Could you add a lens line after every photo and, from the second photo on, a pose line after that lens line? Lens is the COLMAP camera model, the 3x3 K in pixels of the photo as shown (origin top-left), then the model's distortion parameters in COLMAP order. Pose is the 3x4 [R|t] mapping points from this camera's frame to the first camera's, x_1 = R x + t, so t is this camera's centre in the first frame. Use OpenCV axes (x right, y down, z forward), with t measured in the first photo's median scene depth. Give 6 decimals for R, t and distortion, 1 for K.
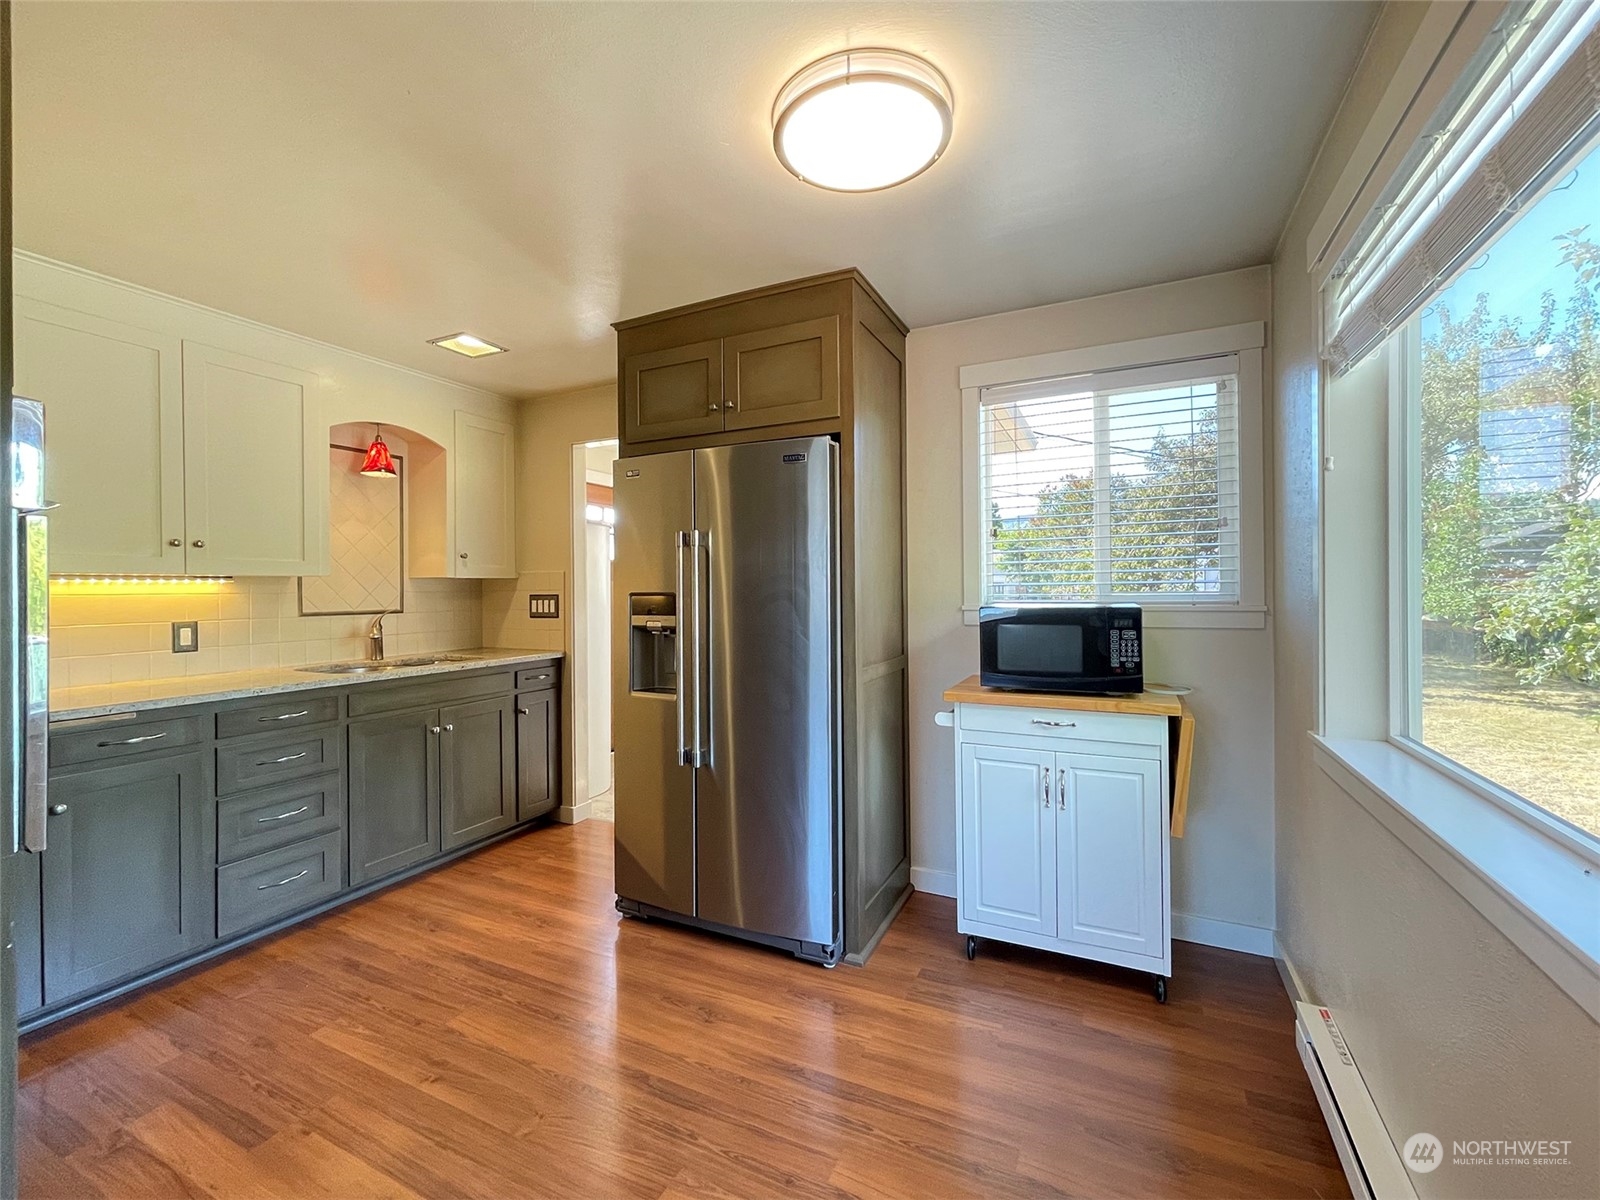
lens RADIAL K [[667.0, 0, 796.4], [0, 667.0, 590.0], [0, 0, 1]] dist [0.000741, -0.001051]
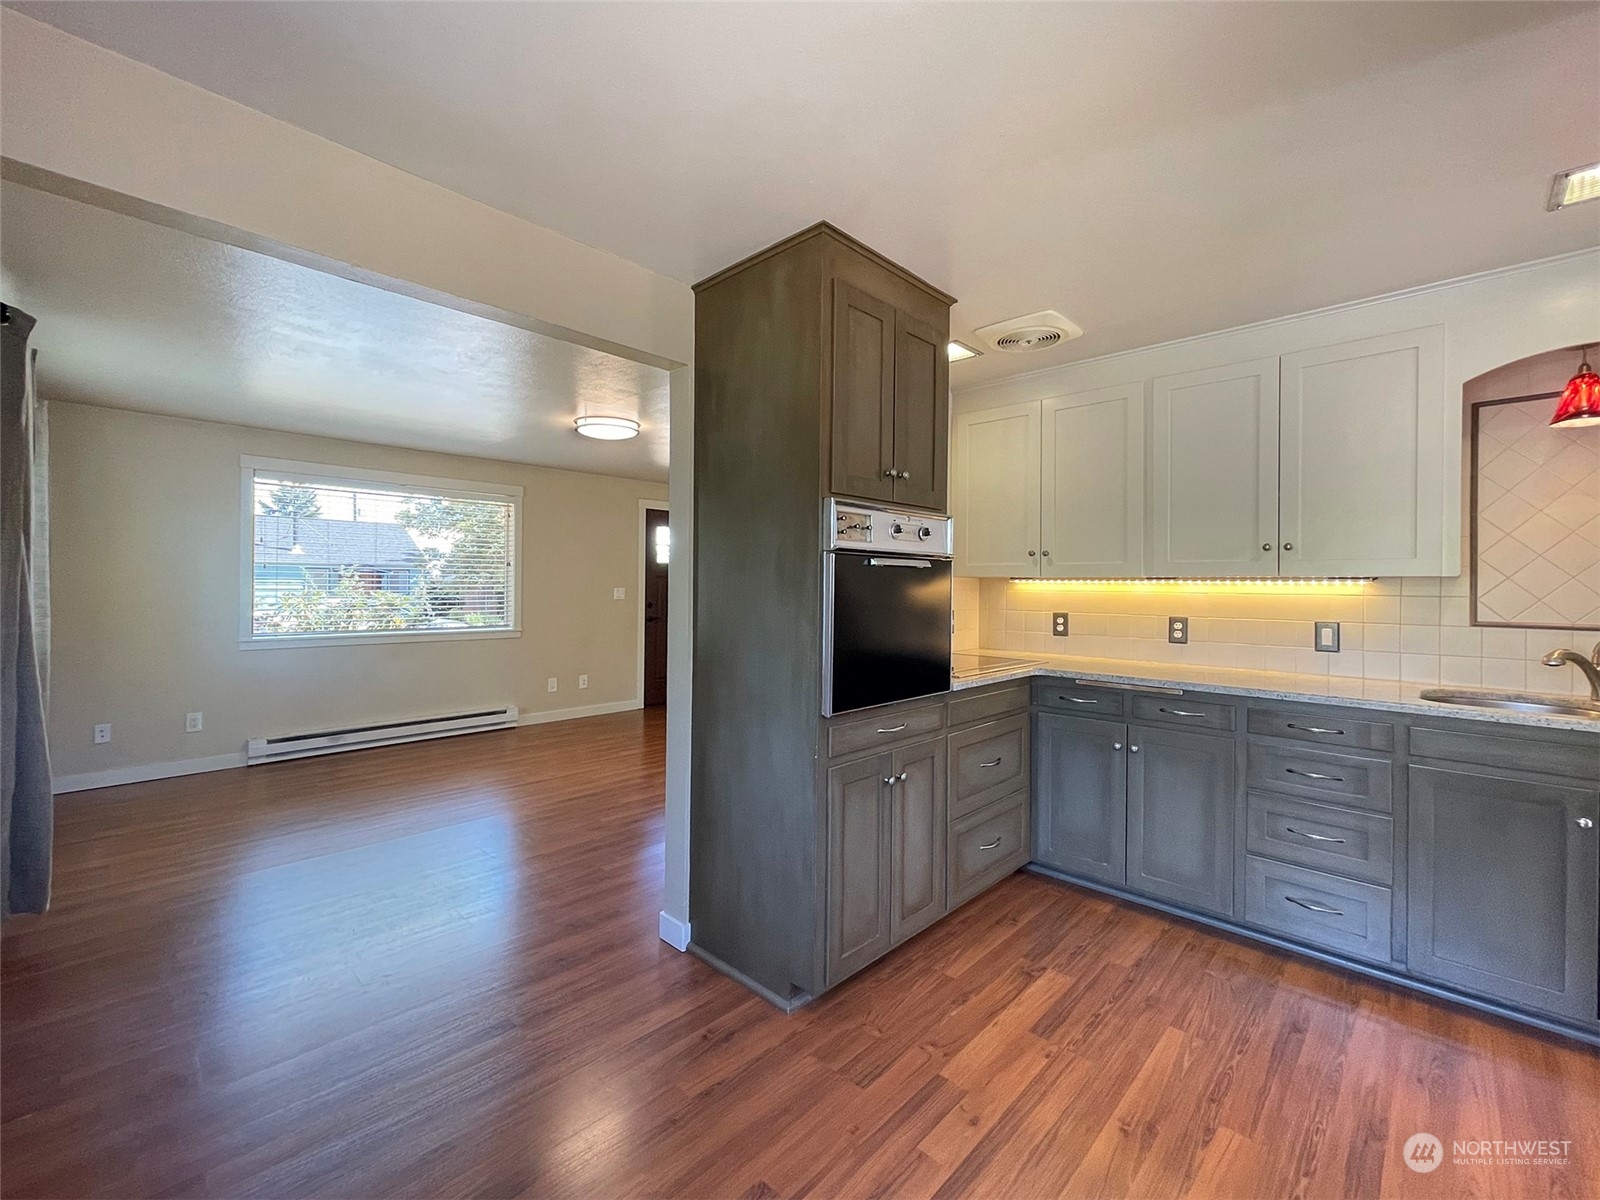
lens RADIAL K [[667.0, 0, 812.3], [0, 667.0, 588.2], [0, 0, 1]] dist [0.000741, -0.001051]
pose [[-0.298801, 0.009177, -0.954271, 0.318456], [-0.007376, 0.999902, 0.011925, -0.011433], [0.954287, 0.010602, -0.298704, 0.607010]]
